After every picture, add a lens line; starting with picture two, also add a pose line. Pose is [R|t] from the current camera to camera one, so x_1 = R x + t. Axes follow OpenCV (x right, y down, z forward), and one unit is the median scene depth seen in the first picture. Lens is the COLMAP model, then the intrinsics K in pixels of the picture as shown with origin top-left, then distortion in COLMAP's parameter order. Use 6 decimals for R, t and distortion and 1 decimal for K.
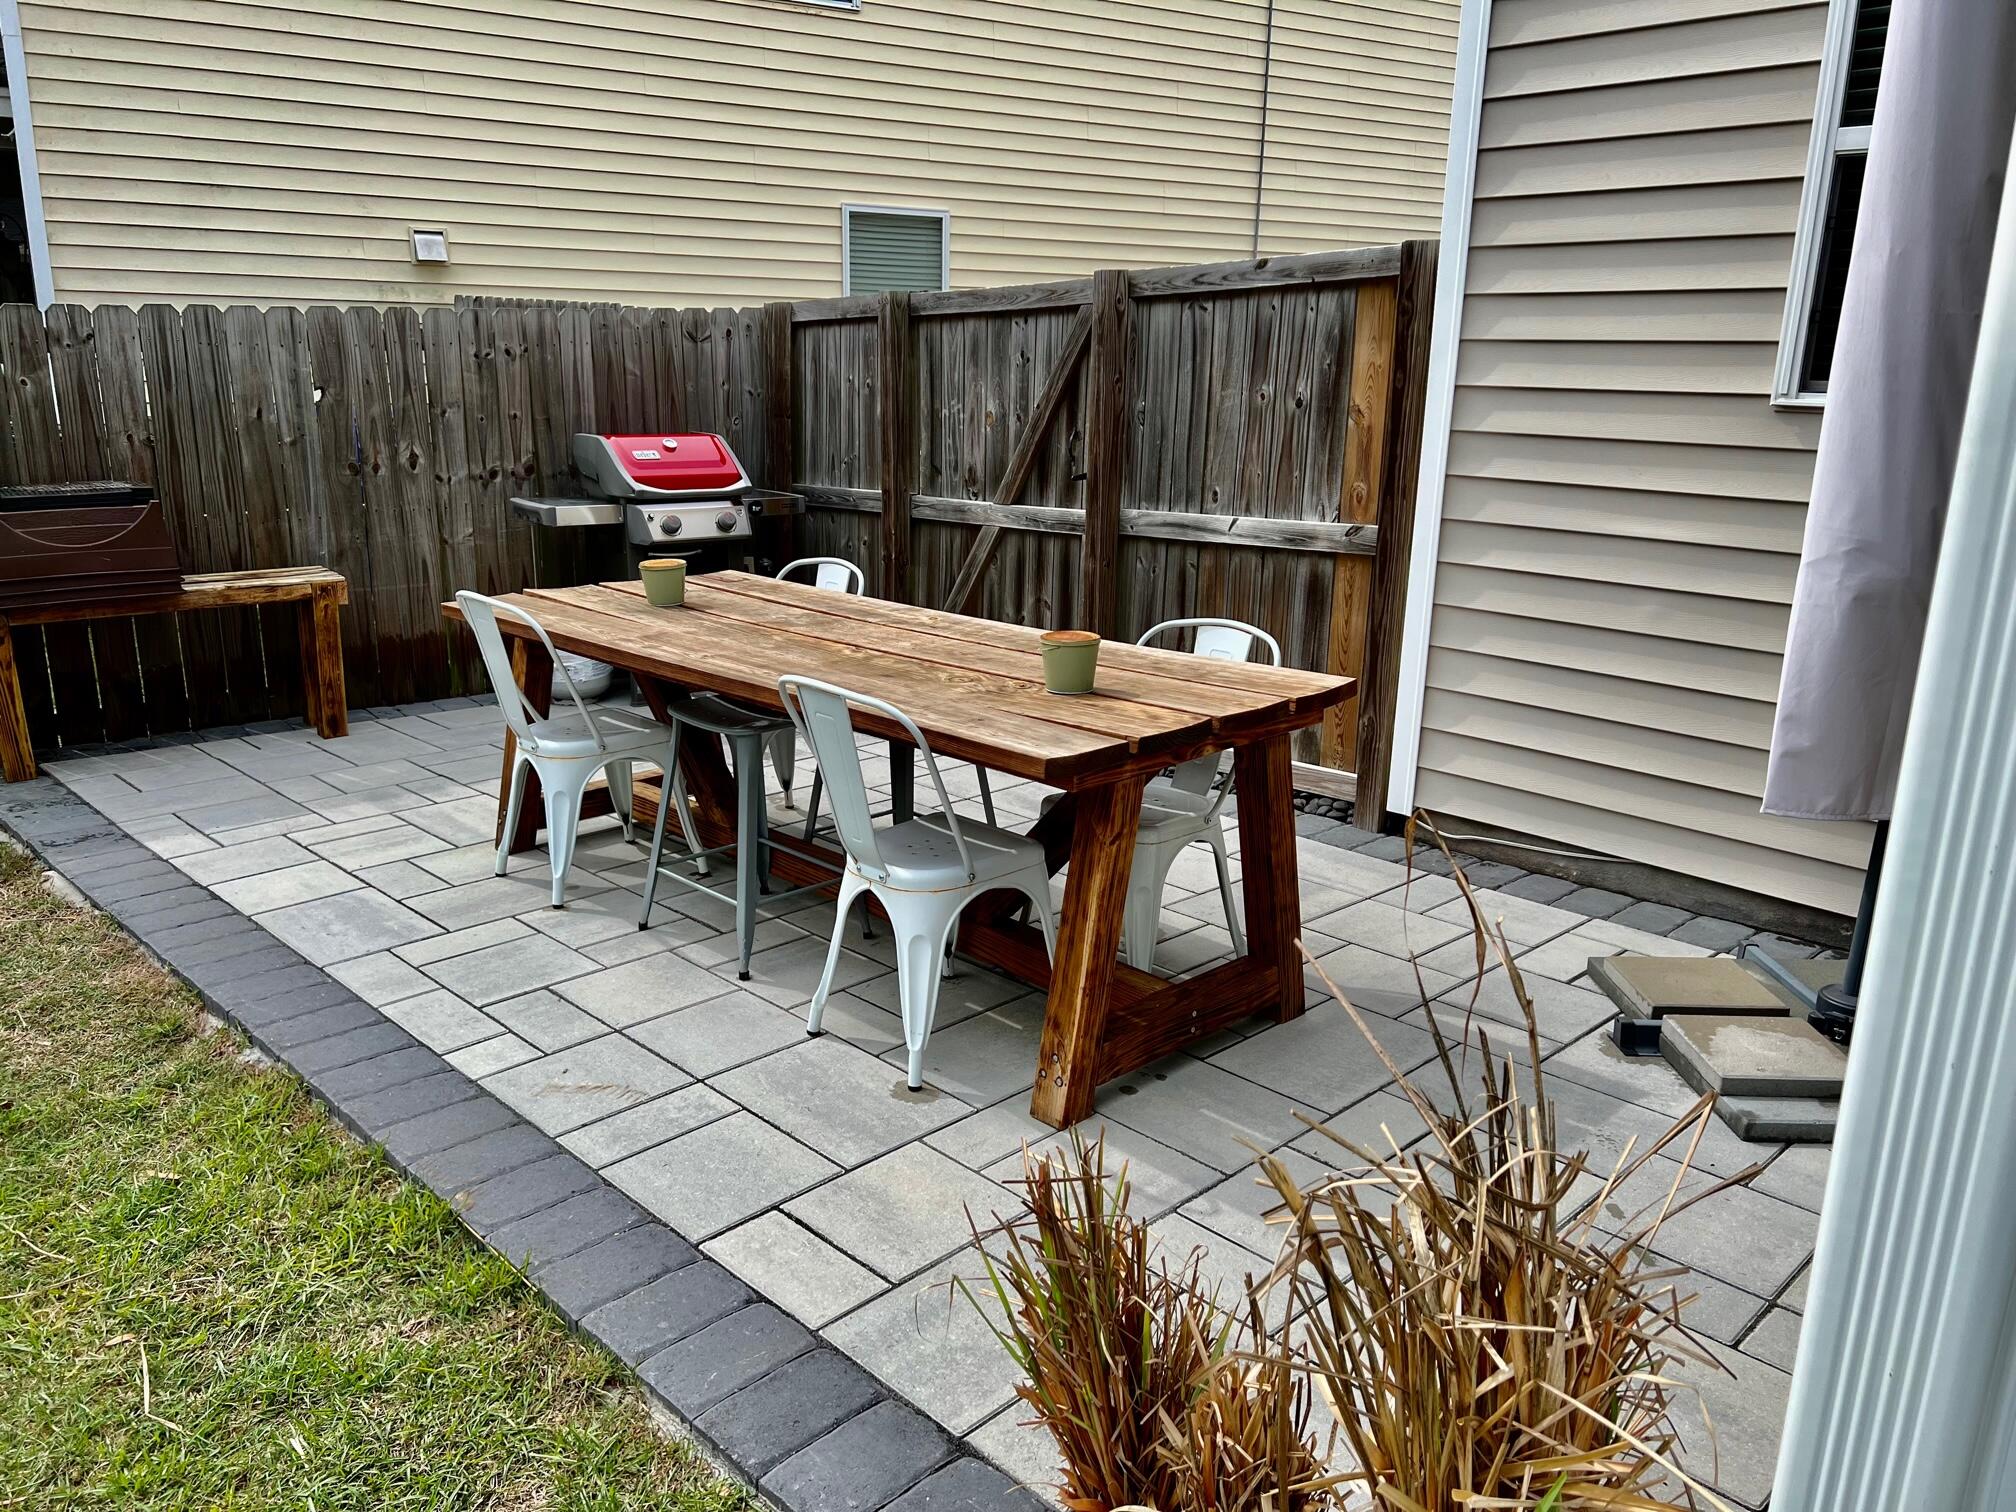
lens RADIAL K [[1501.2, 0, 1008.0], [0, 1501.2, 756.0], [0, 0, 1]] dist [-0.002816, -0.001481]
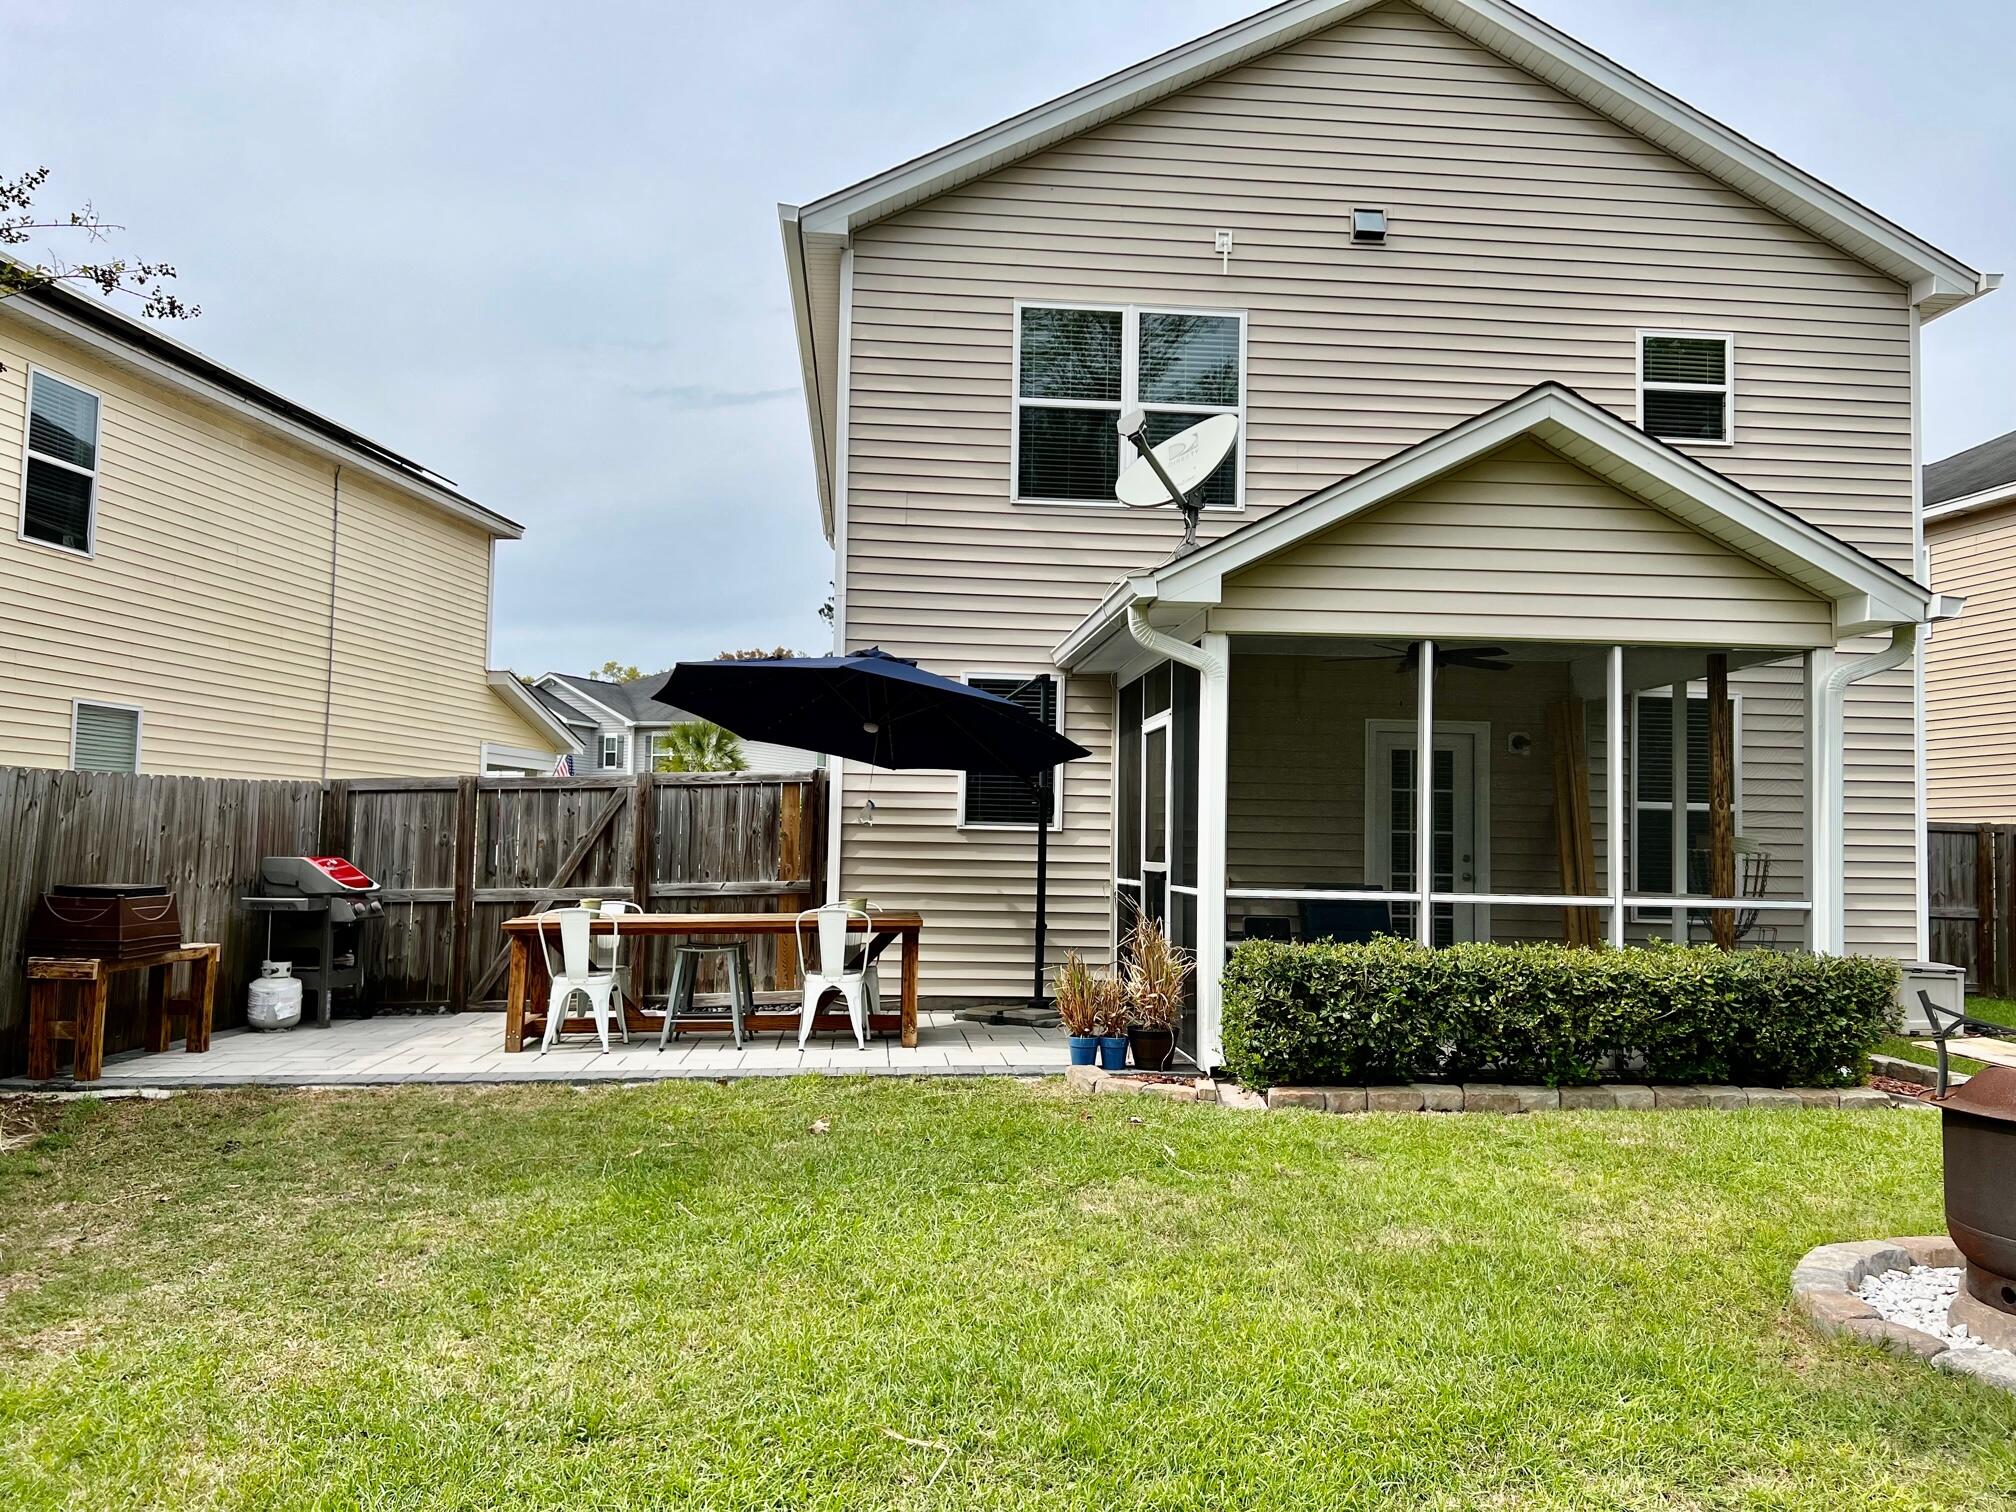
lens RADIAL K [[1727.9, 0, 1008.0], [0, 1727.9, 756.0], [0, 0, 1]] dist [0.002297, -0.000051]
pose [[0.641120, 0.040025, 0.766396, -1.319787], [0.195781, 0.957066, -0.213761, 0.248043], [-0.742047, 0.287092, 0.605759, -0.778497]]
